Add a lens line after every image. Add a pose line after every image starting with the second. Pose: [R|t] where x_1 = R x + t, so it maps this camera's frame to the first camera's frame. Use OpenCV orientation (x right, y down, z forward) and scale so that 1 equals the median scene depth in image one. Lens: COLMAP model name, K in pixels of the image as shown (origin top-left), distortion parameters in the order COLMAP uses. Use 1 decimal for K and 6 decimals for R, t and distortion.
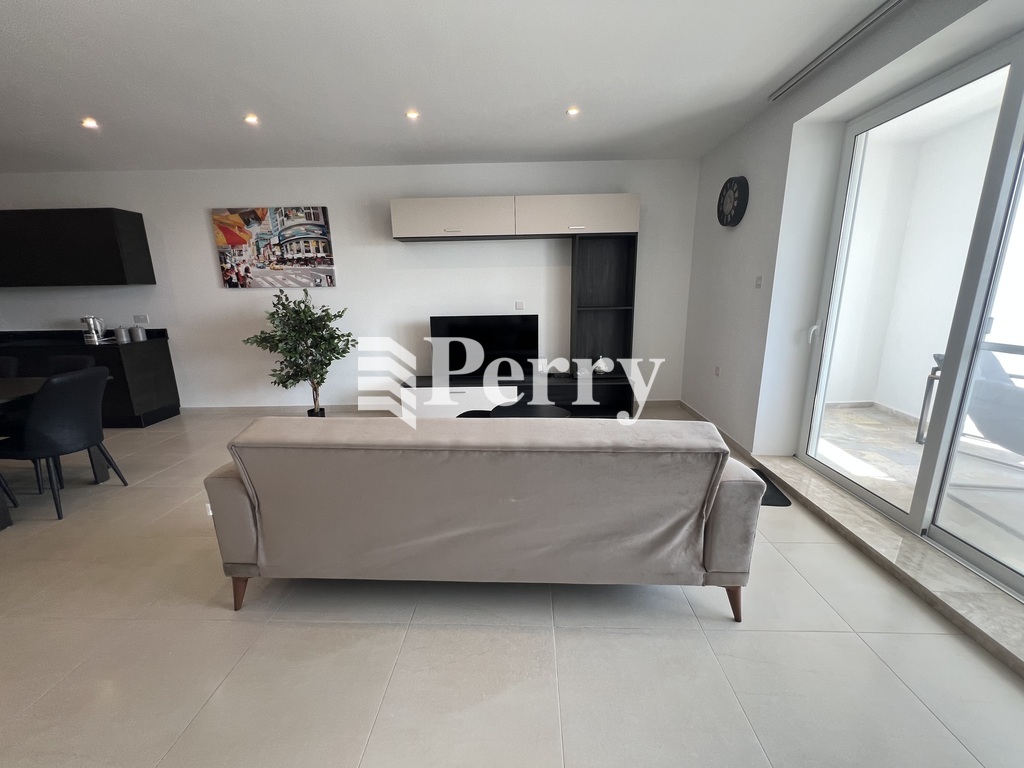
lens RADIAL K [[414.1, 0, 509.6], [0, 414.1, 389.3], [0, 0, 1]] dist [-0.002364, 0.000928]
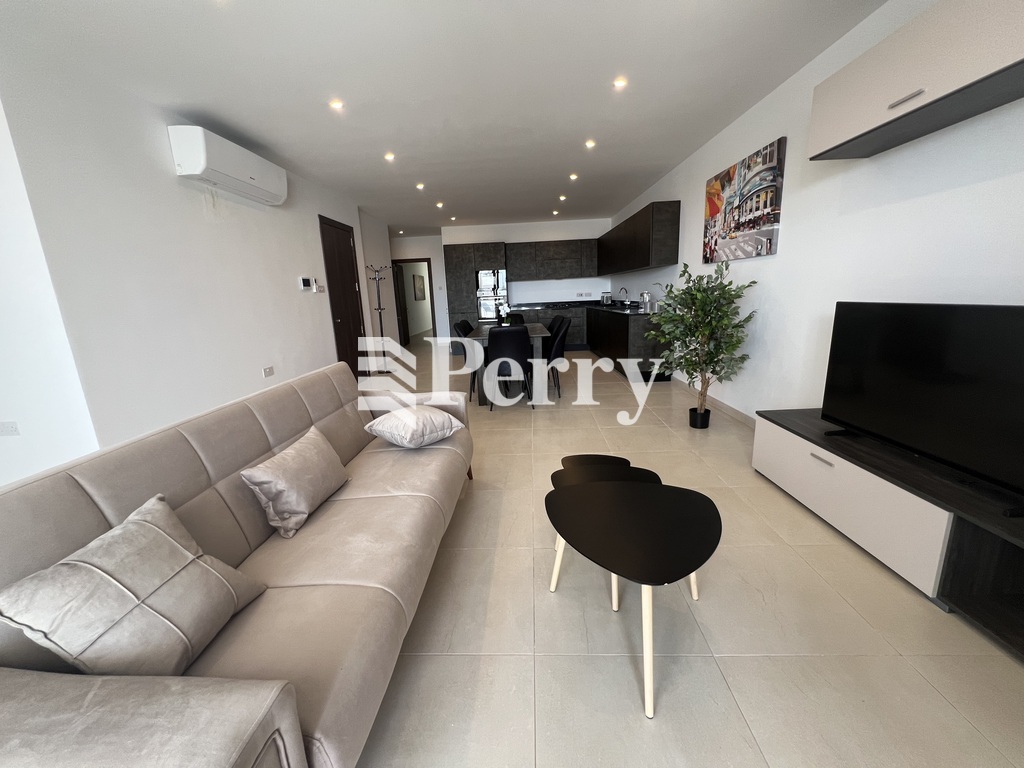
lens RADIAL K [[414.1, 0, 509.6], [0, 414.1, 389.3], [0, 0, 1]] dist [-0.002364, 0.000928]
pose [[0.004344, 0.241260, -0.970451, 0.317994], [-0.180730, 0.954668, 0.236527, -0.115246], [0.983523, 0.174362, 0.047750, 0.572656]]
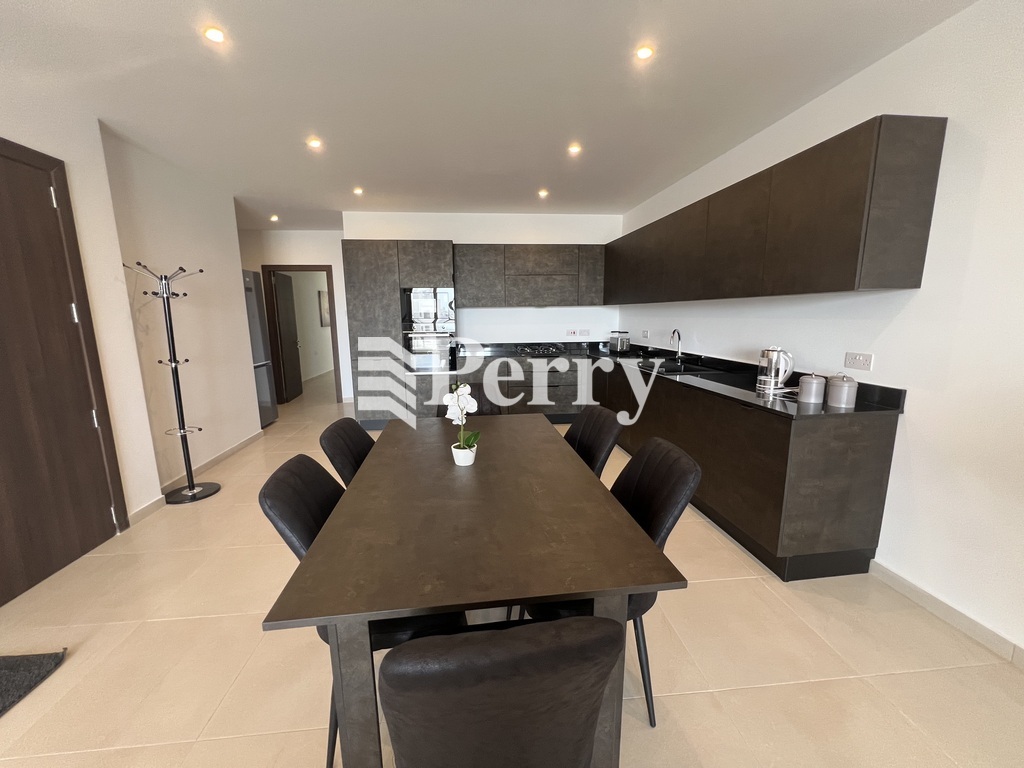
lens RADIAL K [[414.1, 0, 509.6], [0, 414.1, 389.3], [0, 0, 1]] dist [-0.002364, 0.000928]
pose [[0.141279, 0.192639, -0.971046, -0.492717], [-0.213711, 0.963691, 0.160087, -0.134474], [0.966627, 0.184906, 0.177318, 0.548710]]
